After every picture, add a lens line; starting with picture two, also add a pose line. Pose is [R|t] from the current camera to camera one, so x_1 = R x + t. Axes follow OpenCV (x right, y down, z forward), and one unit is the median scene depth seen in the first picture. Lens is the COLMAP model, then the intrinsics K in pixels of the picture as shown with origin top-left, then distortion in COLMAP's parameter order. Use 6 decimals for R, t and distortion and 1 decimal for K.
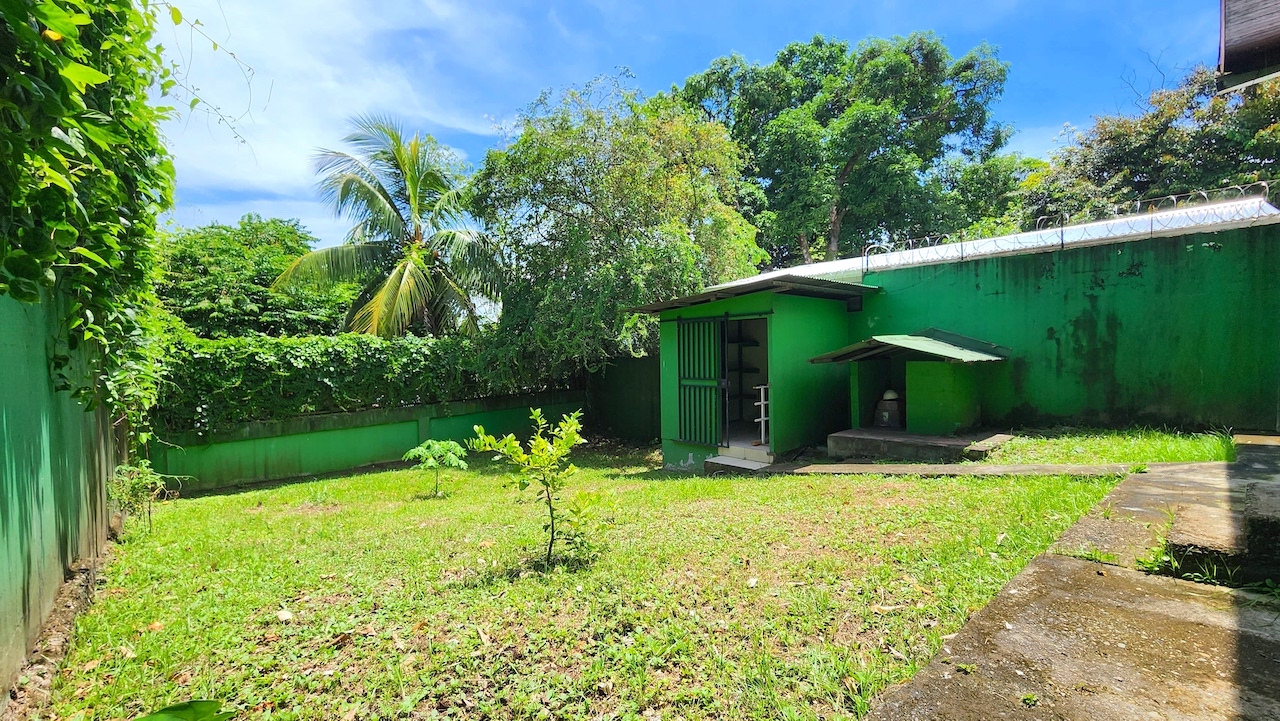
lens RADIAL K [[527.0, 0, 640.0], [0, 527.0, 360.5], [0, 0, 1]] dist [-0.001385, -0.000855]
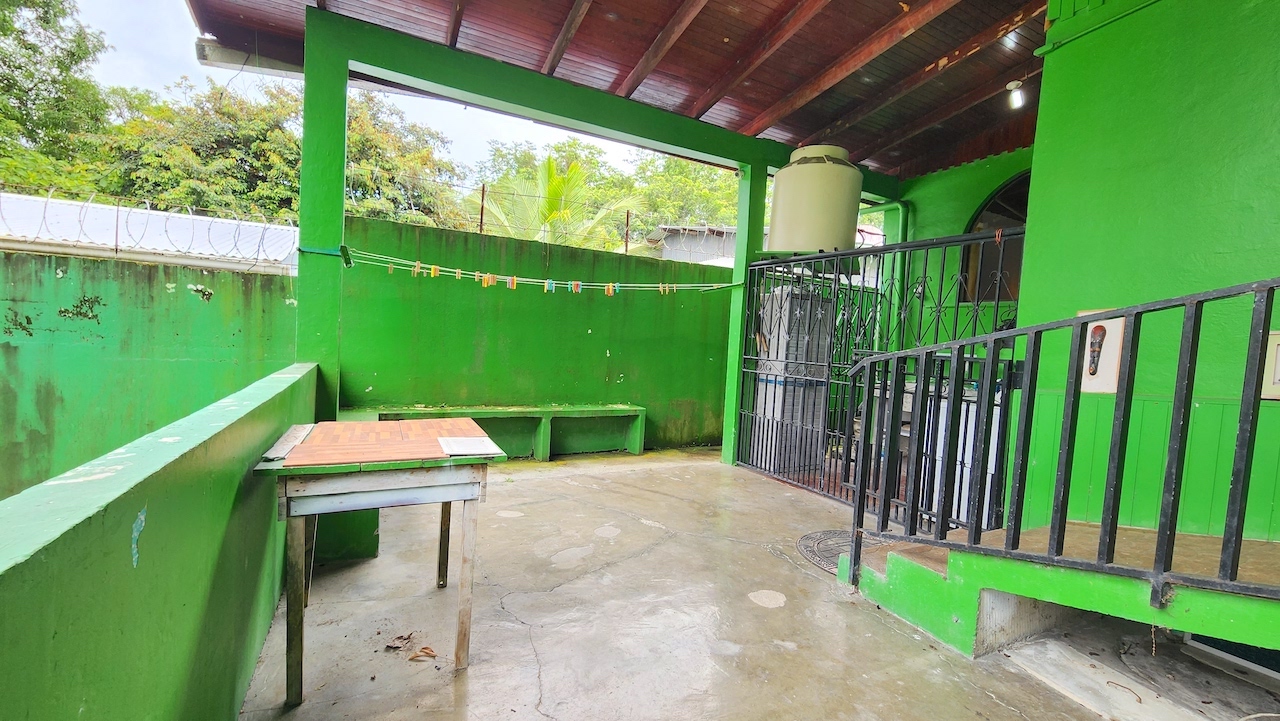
lens RADIAL K [[527.0, 0, 640.0], [0, 527.0, 360.5], [0, 0, 1]] dist [-0.001385, -0.000855]
pose [[0.289196, -0.008971, 0.957228, 0.535803], [-0.044008, 0.998774, 0.022655, -0.149563], [-0.956258, -0.048677, 0.288446, 0.225408]]
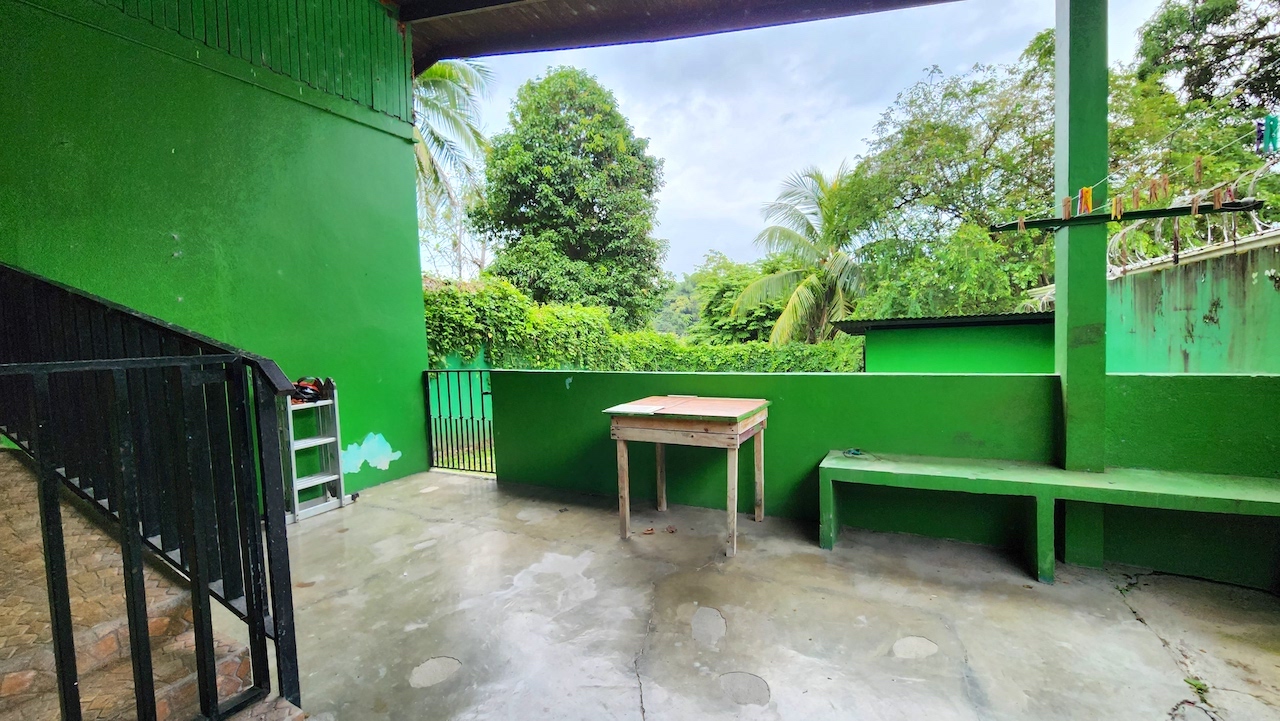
lens RADIAL K [[527.0, 0, 640.0], [0, 527.0, 360.5], [0, 0, 1]] dist [-0.001385, -0.000855]
pose [[0.323792, 0.052707, -0.944659, 1.218342], [0.017877, 0.997928, 0.061807, -0.161104], [0.945959, -0.036901, 0.322179, 0.257999]]
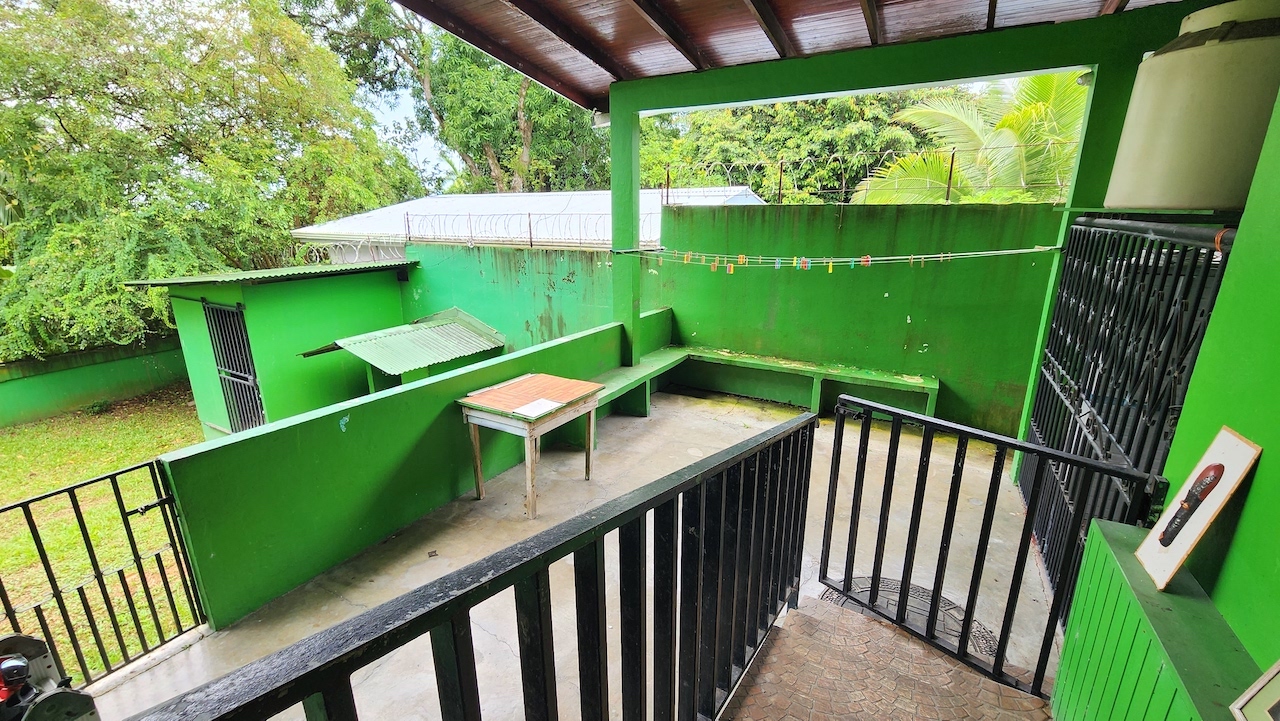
lens RADIAL K [[527.0, 0, 640.0], [0, 527.0, 360.5], [0, 0, 1]] dist [-0.001385, -0.000855]
pose [[0.962921, -0.056960, 0.263701, 0.751566], [-0.010330, 0.968956, 0.247017, -0.268561], [-0.269584, -0.240582, 0.932440, -0.108566]]
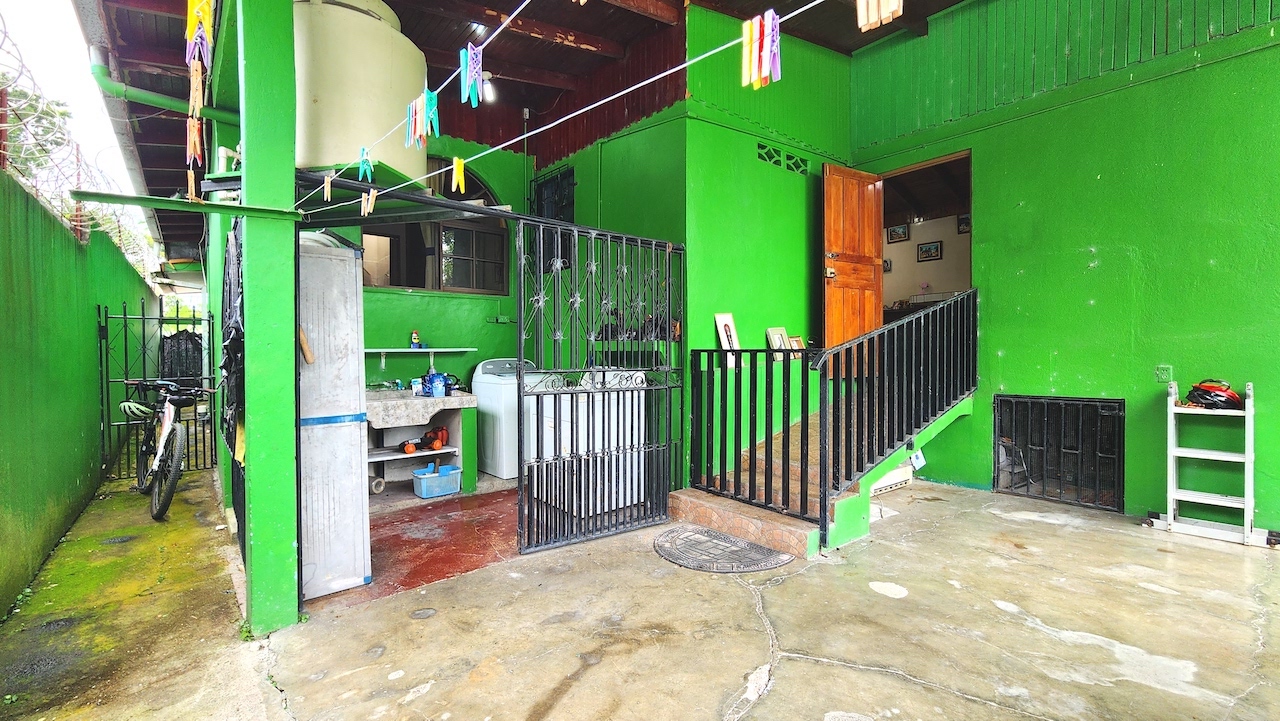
lens RADIAL K [[527.0, 0, 640.0], [0, 527.0, 360.5], [0, 0, 1]] dist [-0.001385, -0.000855]
pose [[-0.996990, 0.017814, 0.075455, 1.068983], [0.020141, 0.999341, 0.030191, -0.159040], [-0.074868, 0.031620, -0.996692, 0.631335]]
